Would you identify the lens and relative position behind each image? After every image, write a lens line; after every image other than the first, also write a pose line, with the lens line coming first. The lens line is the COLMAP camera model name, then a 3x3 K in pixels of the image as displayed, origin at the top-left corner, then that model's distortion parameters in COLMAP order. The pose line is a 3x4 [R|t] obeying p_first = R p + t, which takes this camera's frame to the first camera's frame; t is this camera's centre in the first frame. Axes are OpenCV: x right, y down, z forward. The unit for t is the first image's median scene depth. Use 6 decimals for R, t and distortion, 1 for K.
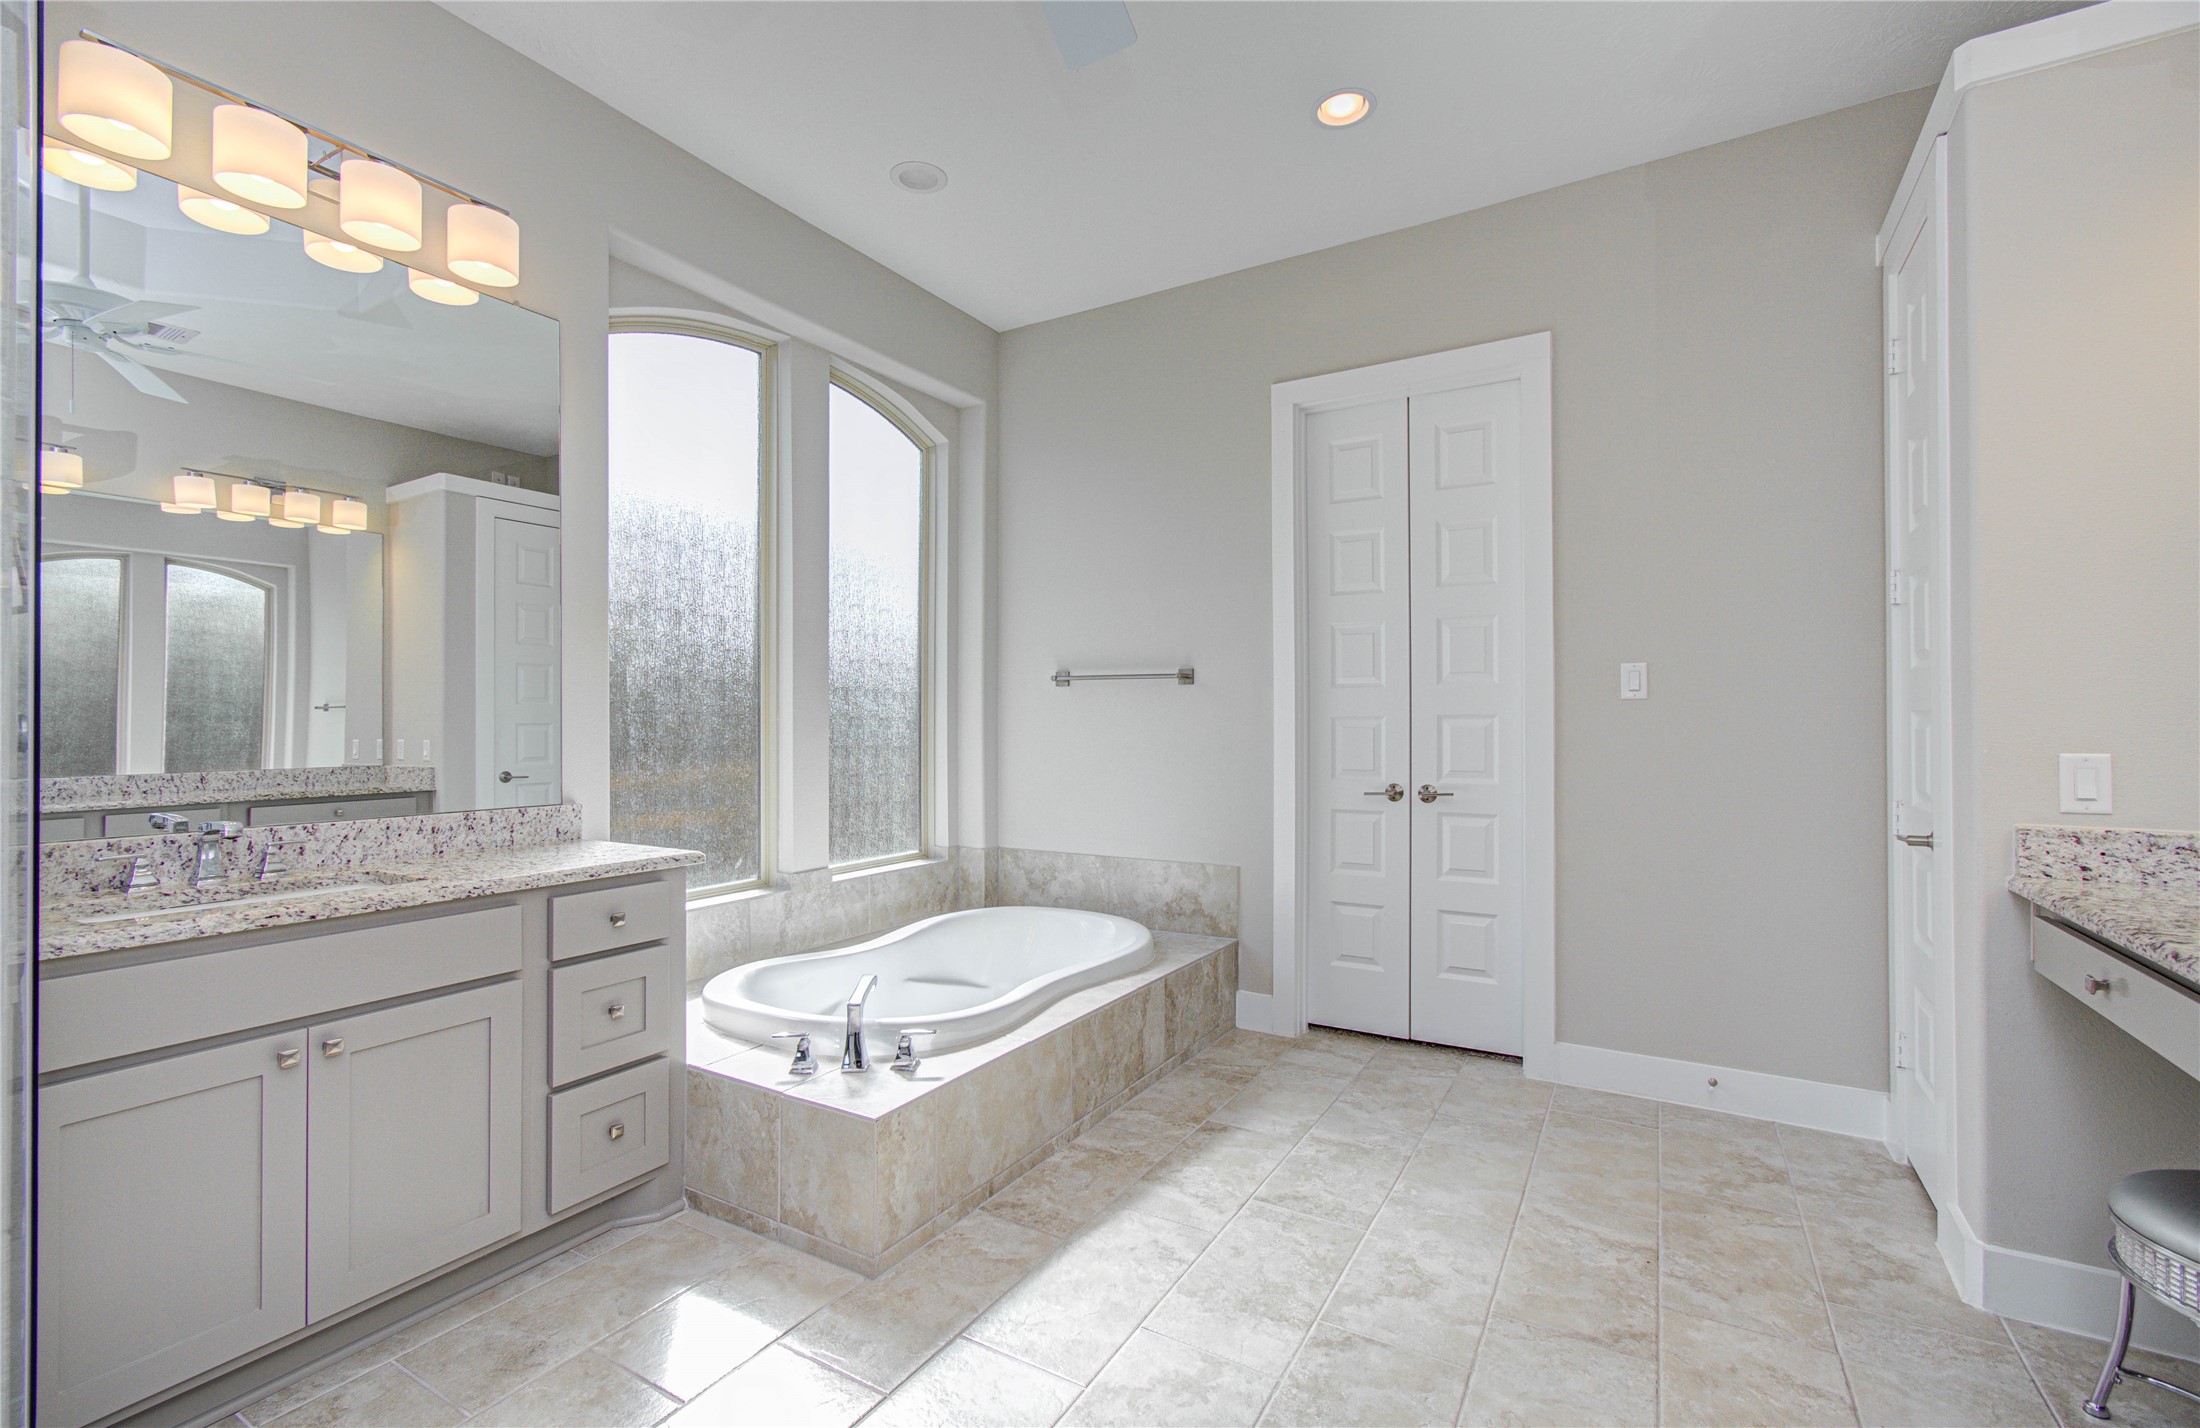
lens RADIAL K [[947.2, 0, 1102.9], [0, 947.2, 715.9], [0, 0, 1]] dist [-0.002405, 0.001905]
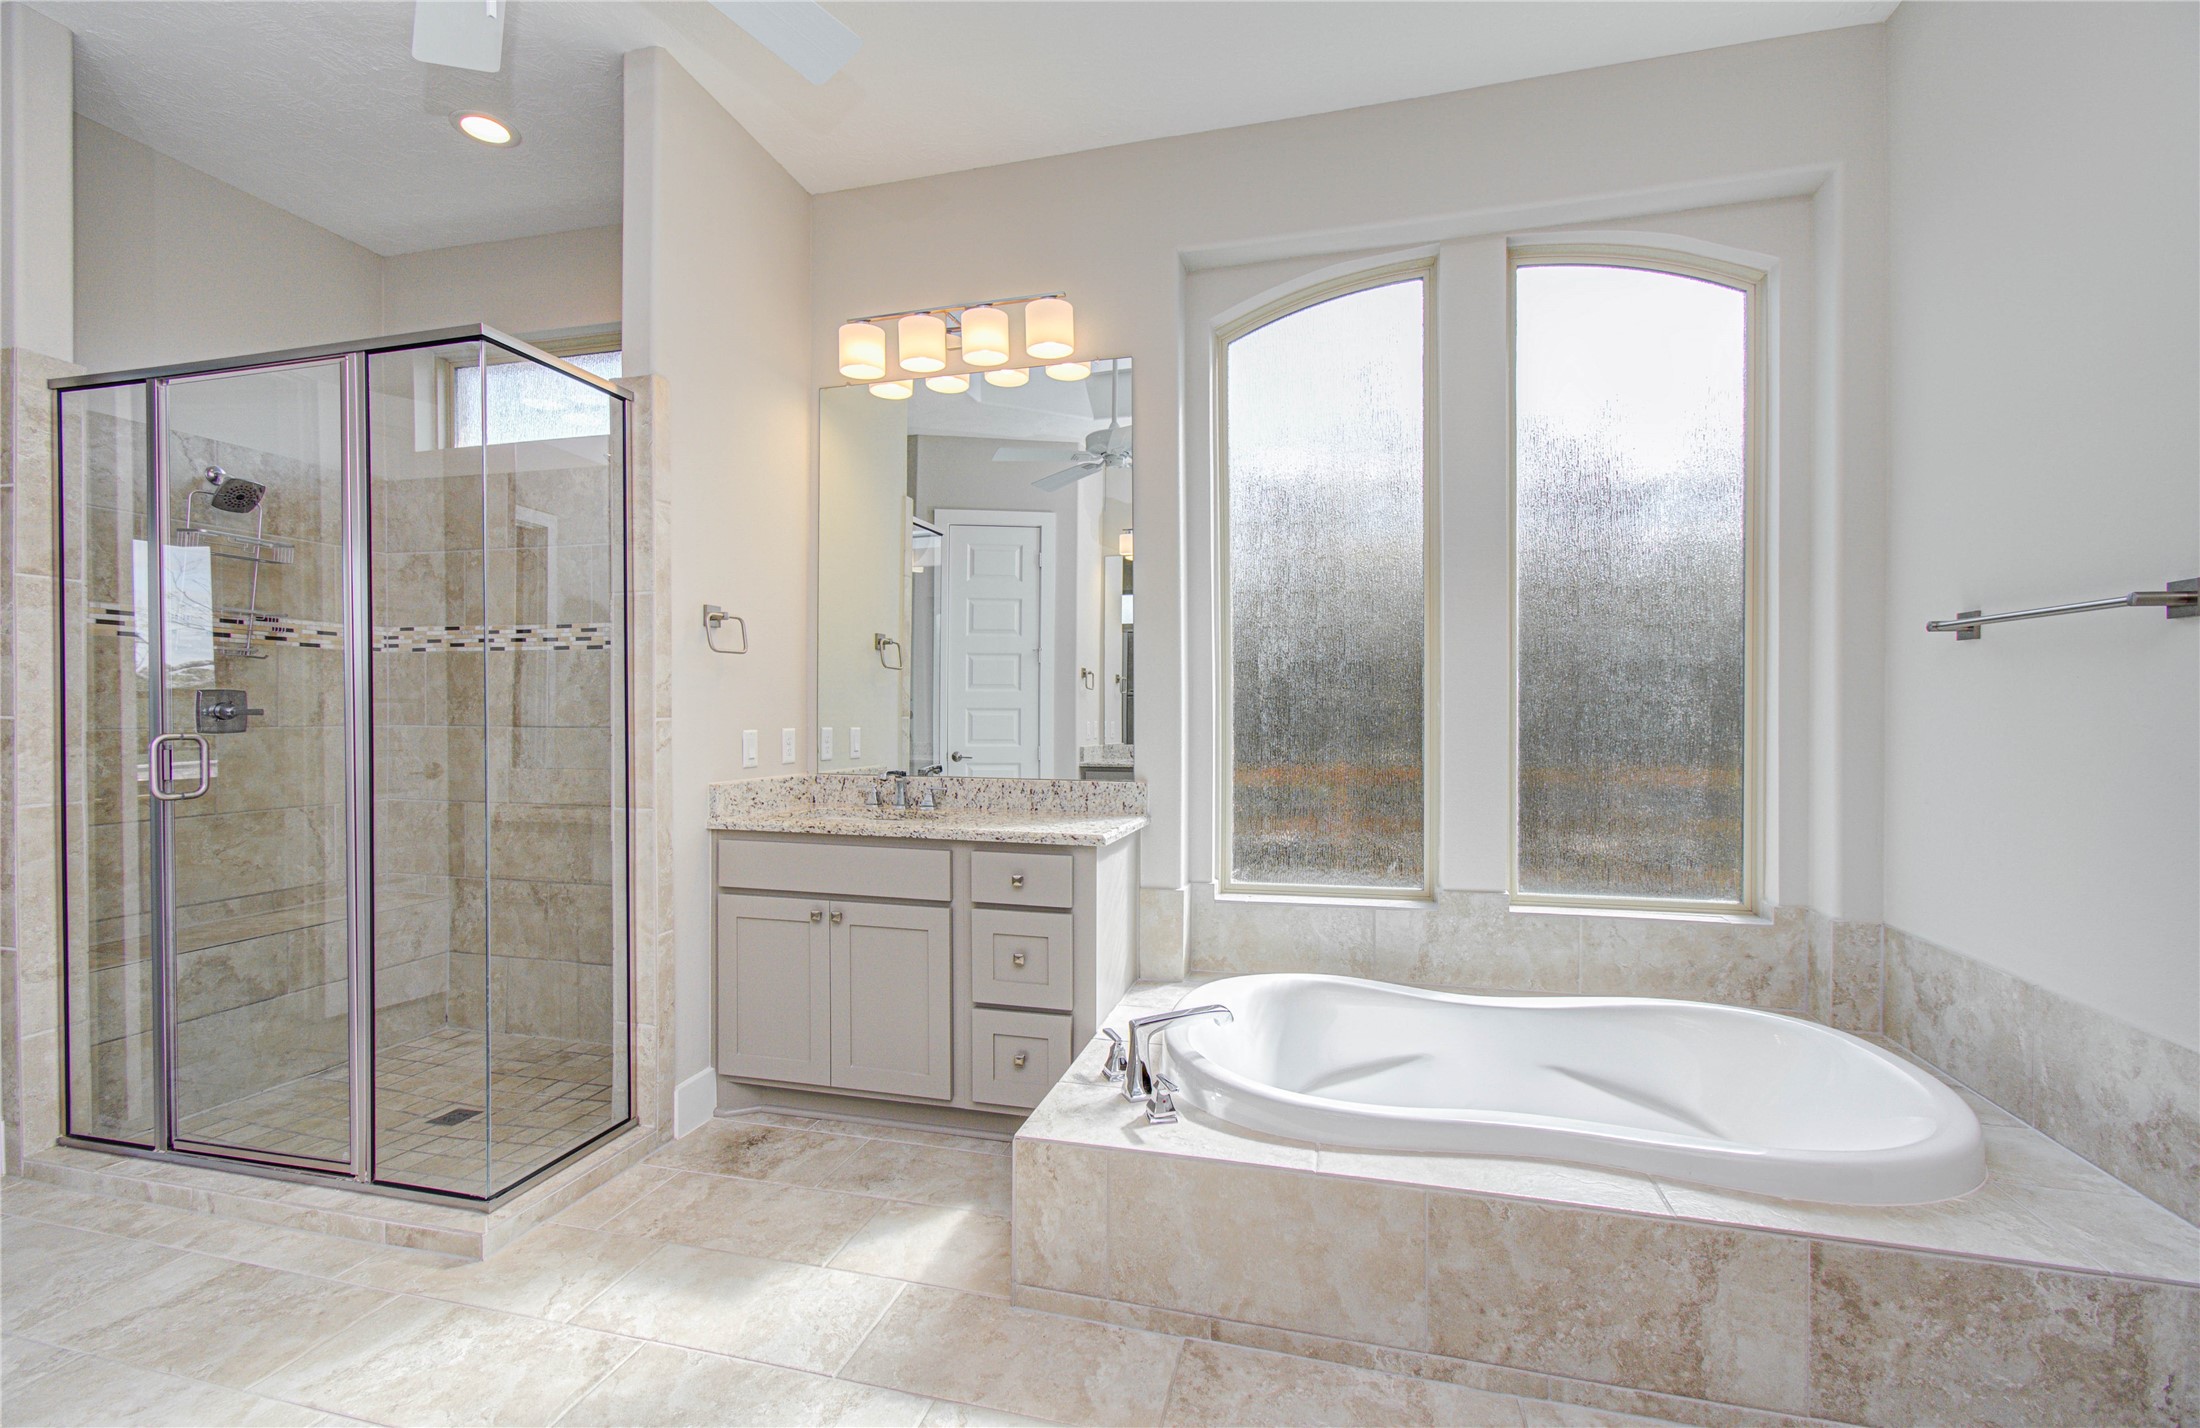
lens RADIAL K [[947.2, 0, 1107.6], [0, 947.2, 729.3], [0, 0, 1]] dist [-0.002405, 0.001905]
pose [[0.268516, 0.013805, -0.963176, 0.647060], [0.008106, 0.999830, 0.016590, 0.015437], [0.963241, -0.012262, 0.268358, 0.820399]]
